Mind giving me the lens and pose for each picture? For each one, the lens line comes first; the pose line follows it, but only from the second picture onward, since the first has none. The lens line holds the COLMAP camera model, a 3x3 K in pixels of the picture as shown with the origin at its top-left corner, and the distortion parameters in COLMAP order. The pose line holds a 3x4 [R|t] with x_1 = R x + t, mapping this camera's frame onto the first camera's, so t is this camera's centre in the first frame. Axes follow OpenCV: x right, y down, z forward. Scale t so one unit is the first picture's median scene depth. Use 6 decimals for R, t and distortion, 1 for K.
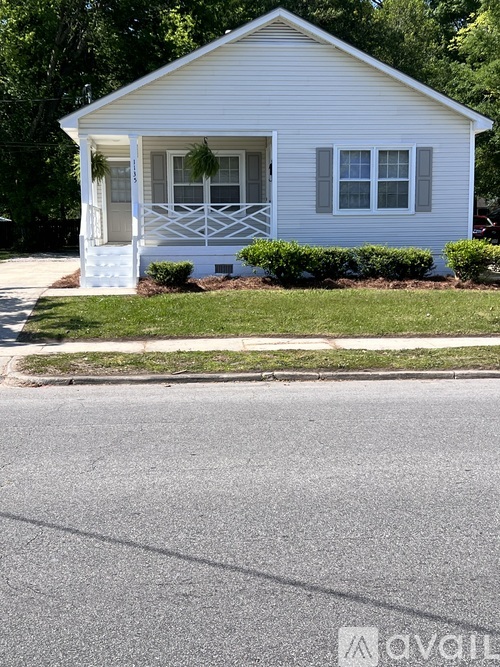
lens RADIAL K [[978.2, 0, 250.0], [0, 978.2, 302.2], [0, 0, 1]] dist [0.142649, -0.022606]
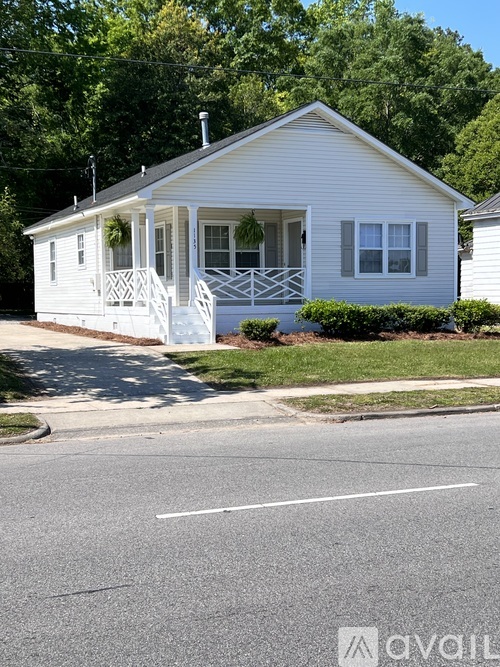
lens RADIAL K [[954.1, 0, 250.0], [0, 954.1, 333.5], [0, 0, 1]] dist [0.122706, 0.022296]
pose [[0.947222, -0.016632, 0.320145, -0.399230], [0.026580, 0.999289, -0.026727, 0.003744], [-0.319473, 0.033825, 0.946991, -0.034421]]
